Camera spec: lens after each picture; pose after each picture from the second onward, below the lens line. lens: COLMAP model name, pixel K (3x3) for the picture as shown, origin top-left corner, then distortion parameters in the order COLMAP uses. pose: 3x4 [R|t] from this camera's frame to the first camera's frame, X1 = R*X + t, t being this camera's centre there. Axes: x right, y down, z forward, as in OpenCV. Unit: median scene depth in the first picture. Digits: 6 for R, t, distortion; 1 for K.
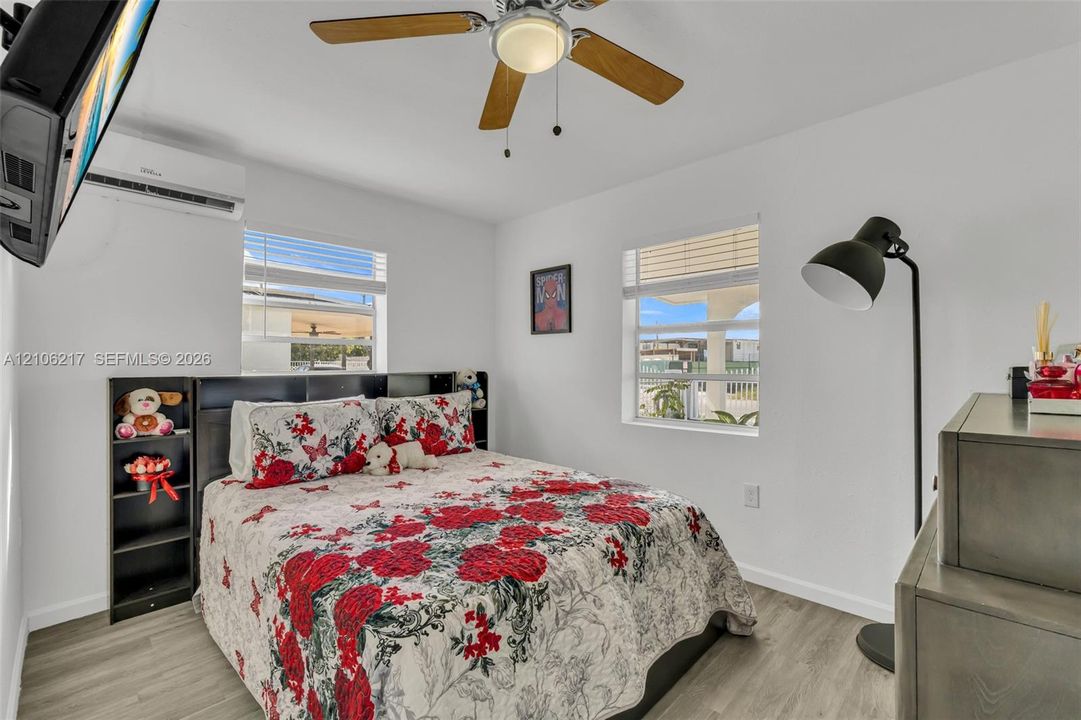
lens RADIAL K [[465.8, 0, 543.2], [0, 465.8, 367.4], [0, 0, 1]] dist [-0.002704, -0.000051]
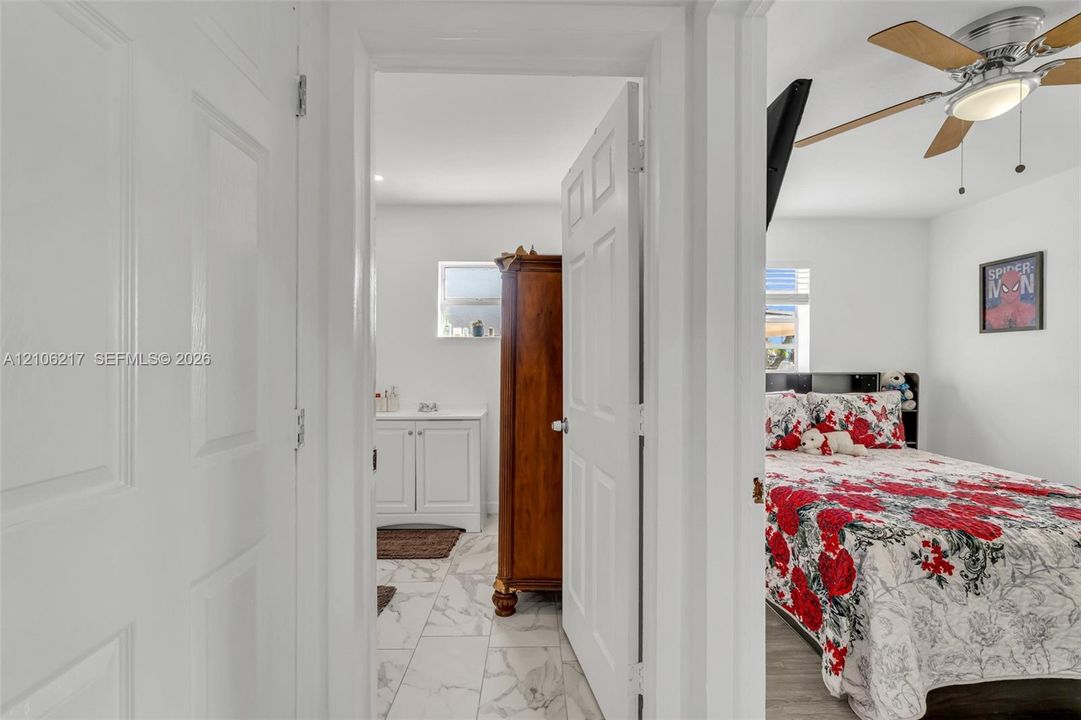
lens RADIAL K [[465.8, 0, 543.2], [0, 465.8, 367.4], [0, 0, 1]] dist [-0.002704, -0.000051]
pose [[0.717339, 0.010951, -0.696638, -0.009931], [-0.010903, 0.999930, 0.004492, 0.002812], [0.696639, 0.004373, 0.717409, -0.590692]]
